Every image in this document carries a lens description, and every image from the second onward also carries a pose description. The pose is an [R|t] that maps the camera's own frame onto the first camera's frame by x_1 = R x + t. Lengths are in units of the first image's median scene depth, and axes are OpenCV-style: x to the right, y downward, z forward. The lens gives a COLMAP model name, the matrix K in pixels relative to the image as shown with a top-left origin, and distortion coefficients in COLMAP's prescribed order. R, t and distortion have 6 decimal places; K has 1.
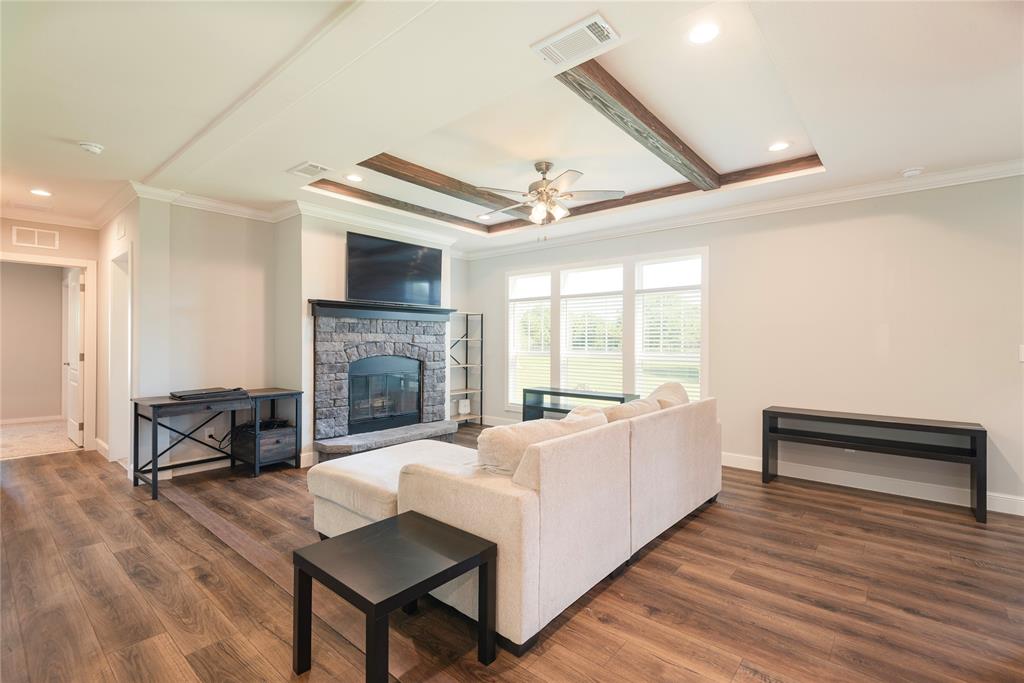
lens RADIAL K [[465.3, 0, 530.9], [0, 465.3, 341.6], [0, 0, 1]] dist [0.016994, -0.000447]
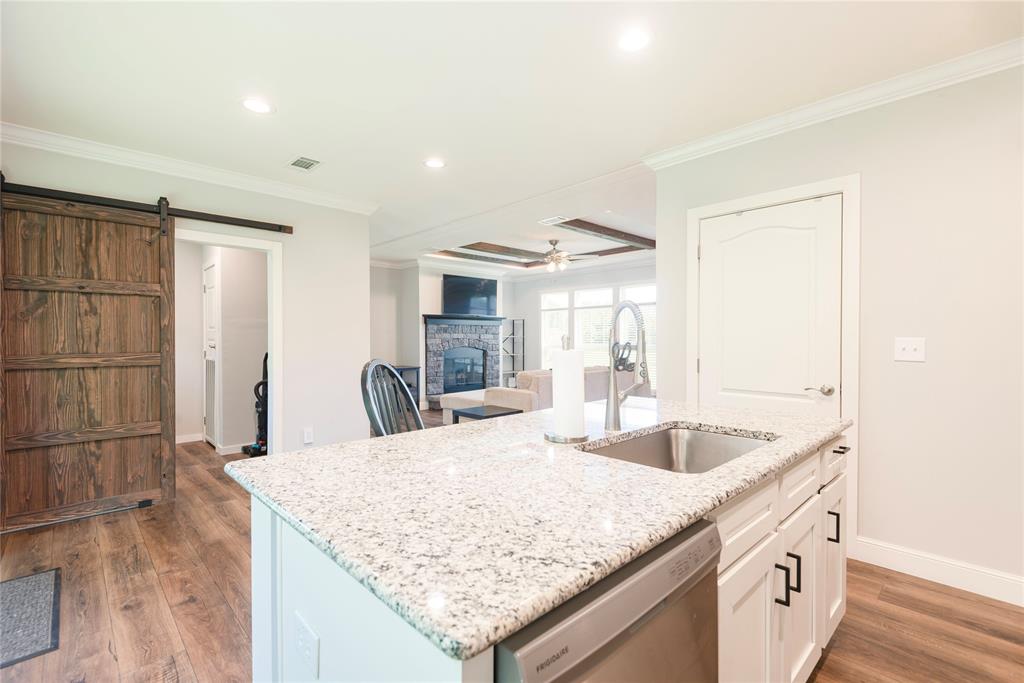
lens RADIAL K [[465.3, 0, 512.4], [0, 465.3, 341.0], [0, 0, 1]] dist [0.016994, -0.000447]
pose [[0.989317, -0.009152, -0.145490, 0.087910], [0.008990, 0.999958, -0.001773, 0.012656], [0.145501, 0.000446, 0.989358, -0.547889]]
